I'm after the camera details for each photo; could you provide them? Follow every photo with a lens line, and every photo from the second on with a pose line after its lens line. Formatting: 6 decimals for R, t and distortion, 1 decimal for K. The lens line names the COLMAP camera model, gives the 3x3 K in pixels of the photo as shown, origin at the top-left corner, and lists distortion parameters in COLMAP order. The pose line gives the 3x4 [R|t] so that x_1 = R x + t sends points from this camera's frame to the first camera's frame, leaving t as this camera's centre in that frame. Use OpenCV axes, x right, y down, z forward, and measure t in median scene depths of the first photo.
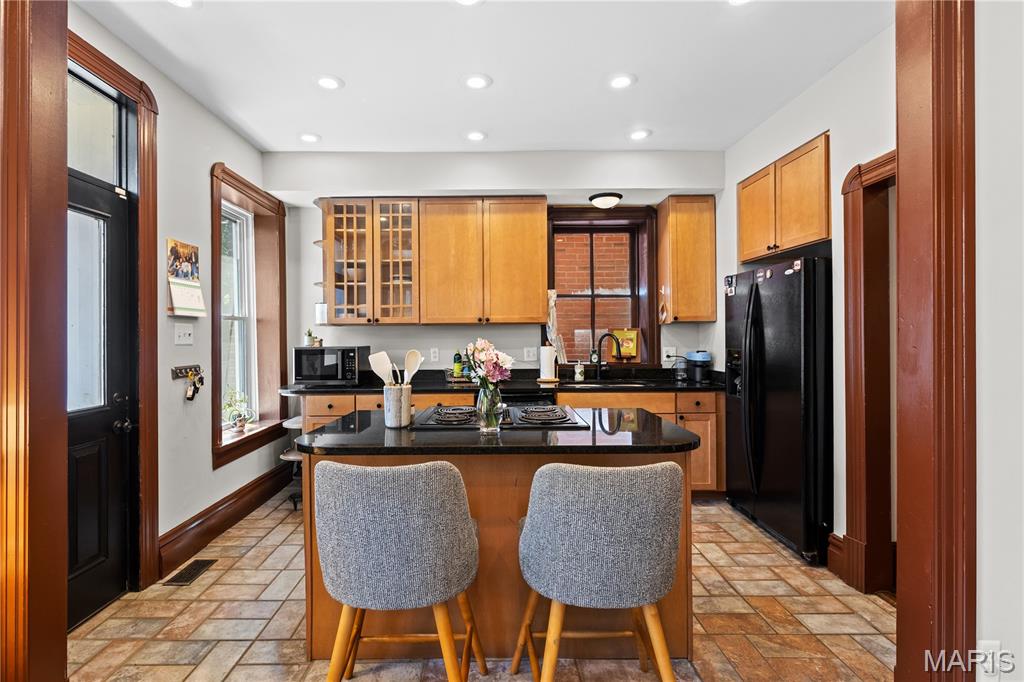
lens RADIAL K [[469.3, 0, 493.2], [0, 469.3, 333.8], [0, 0, 1]] dist [0.000493, 0.000031]
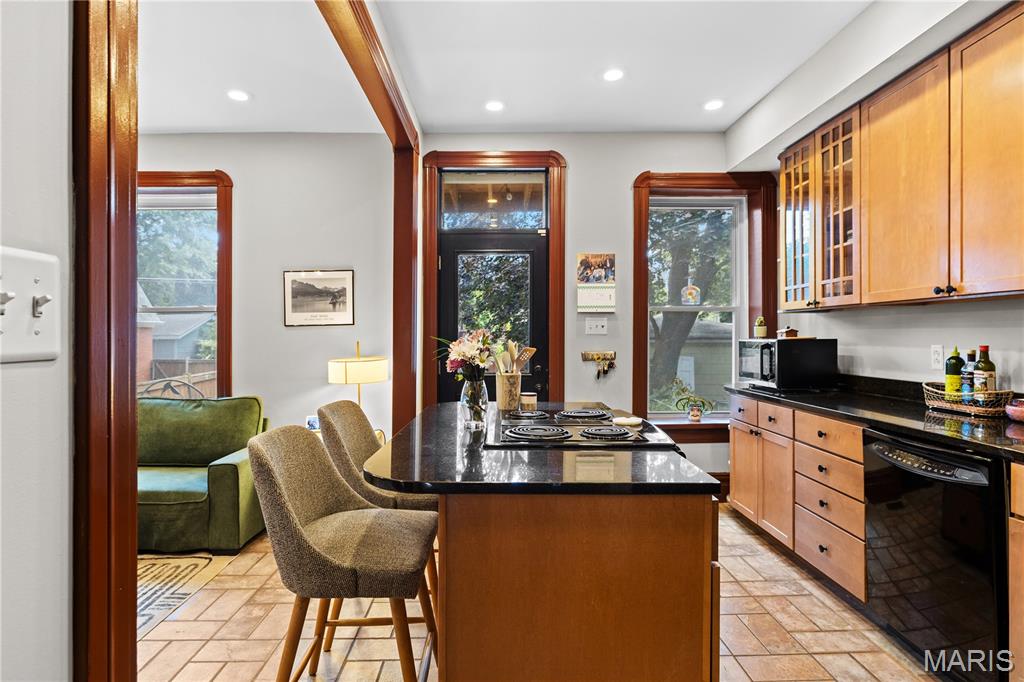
lens RADIAL K [[518.9, 0, 506.1], [0, 518.9, 333.1], [0, 0, 1]] dist [-0.000125, -0.000045]
pose [[0.020323, 0.003905, -0.999786, 0.522725], [0.012971, 0.999907, 0.004169, 0.007780], [0.999709, -0.013053, 0.020271, 0.515083]]
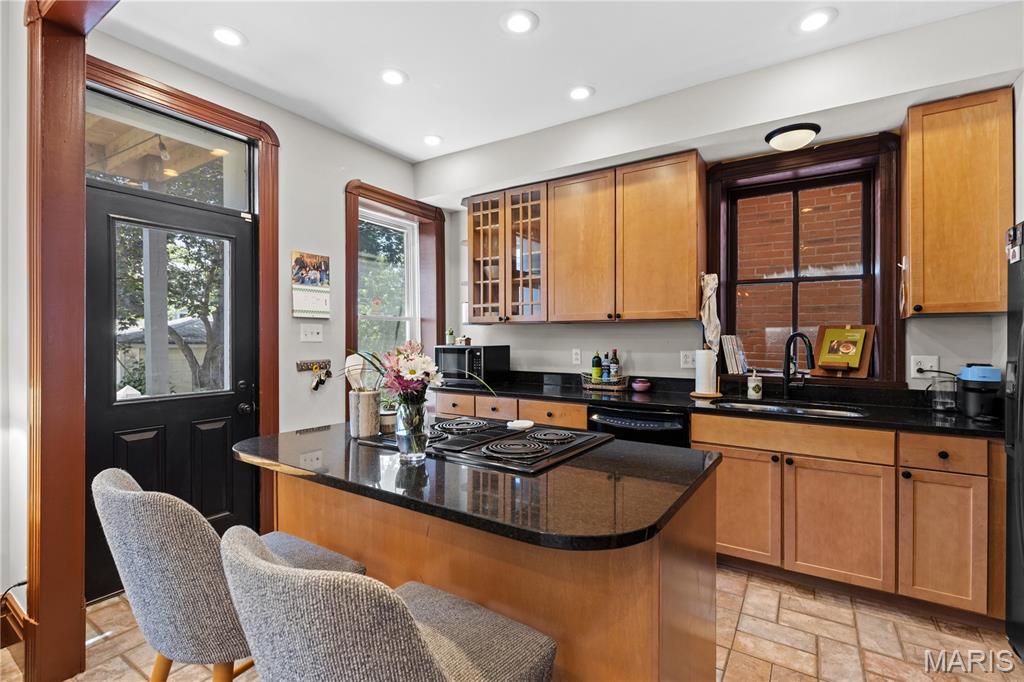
lens RADIAL K [[465.3, 0, 516.8], [0, 465.3, 336.1], [0, 0, 1]] dist [0.001101, -0.000551]
pose [[0.842474, 0.006067, -0.538703, 0.274542], [-0.002236, 0.999967, 0.007766, -0.000703], [0.538732, -0.005338, 0.842460, 0.216571]]
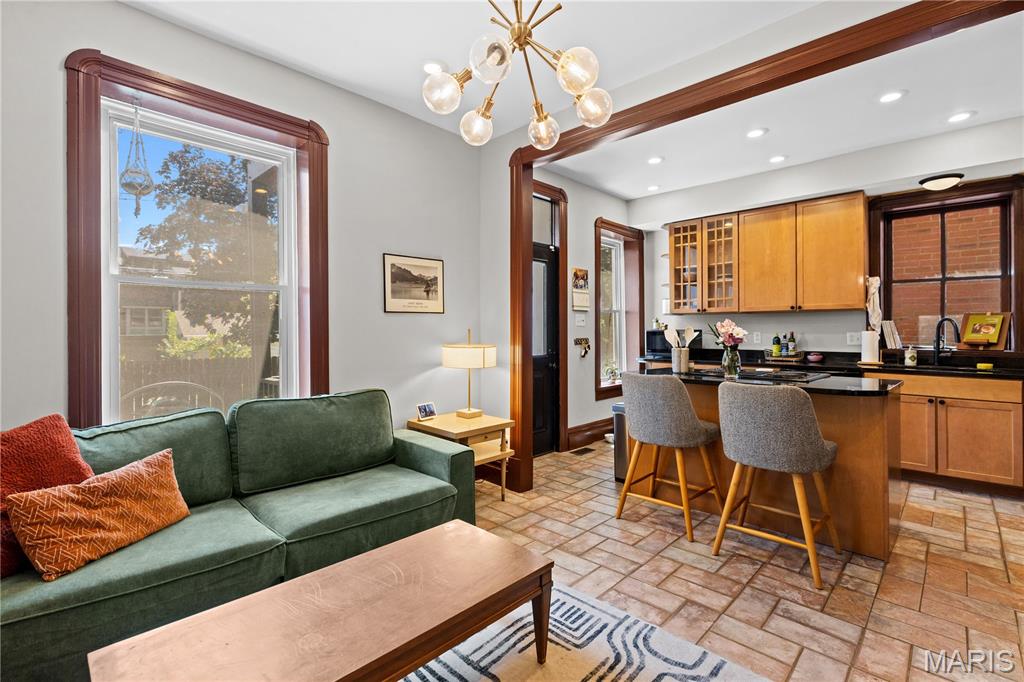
lens RADIAL K [[461.9, 0, 520.0], [0, 461.9, 327.0], [0, 0, 1]] dist [-0.000252, -0.000108]
pose [[0.727123, 0.001325, -0.686506, 0.268046], [-0.001001, 0.999999, 0.000870, 0.018163], [0.686507, 0.000055, 0.727124, -0.306097]]
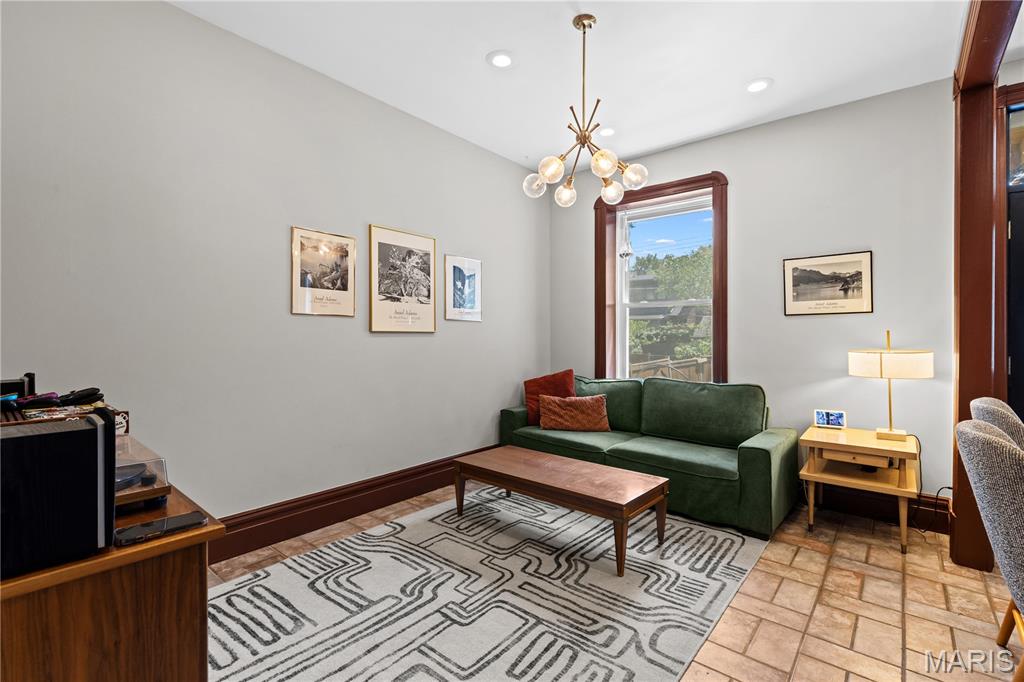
lens RADIAL K [[465.3, 0, 516.8], [0, 465.3, 336.1], [0, 0, 1]] dist [0.001101, -0.000551]
pose [[-0.634146, 0.005782, -0.773191, 0.517114], [0.005680, 0.999980, 0.002819, 0.026105], [0.773192, -0.002604, -0.634167, 0.281848]]
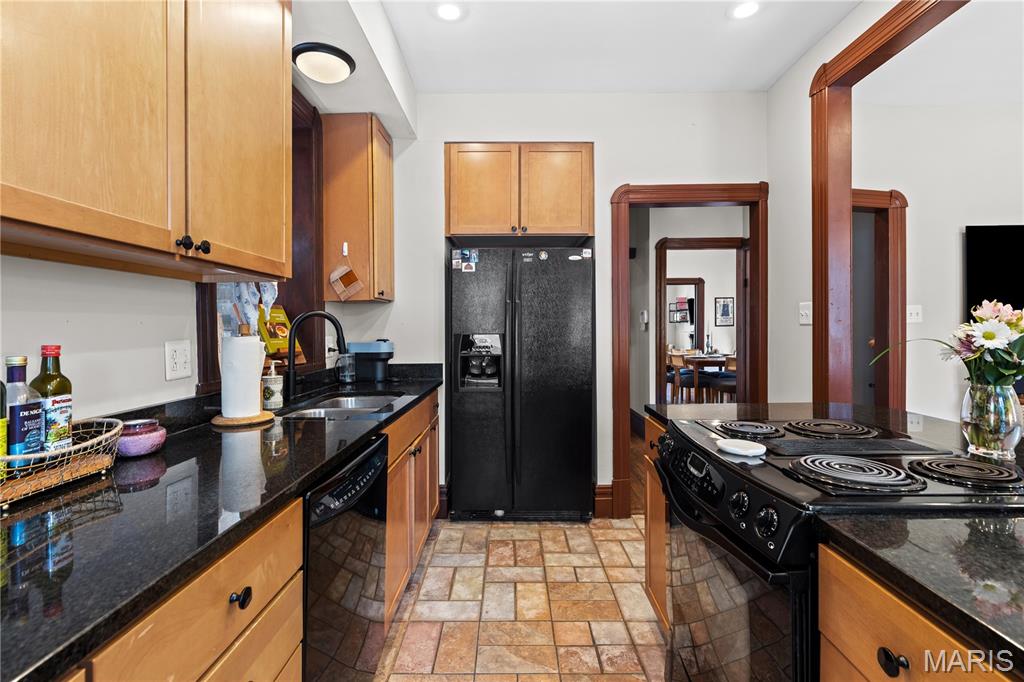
lens RADIAL K [[465.3, 0, 516.8], [0, 465.3, 336.1], [0, 0, 1]] dist [0.001101, -0.000551]
pose [[0.004046, -0.014919, 0.999881, -0.295768], [-0.004144, 0.999880, 0.014936, 0.020481], [-0.999983, -0.004204, 0.003984, 0.791486]]
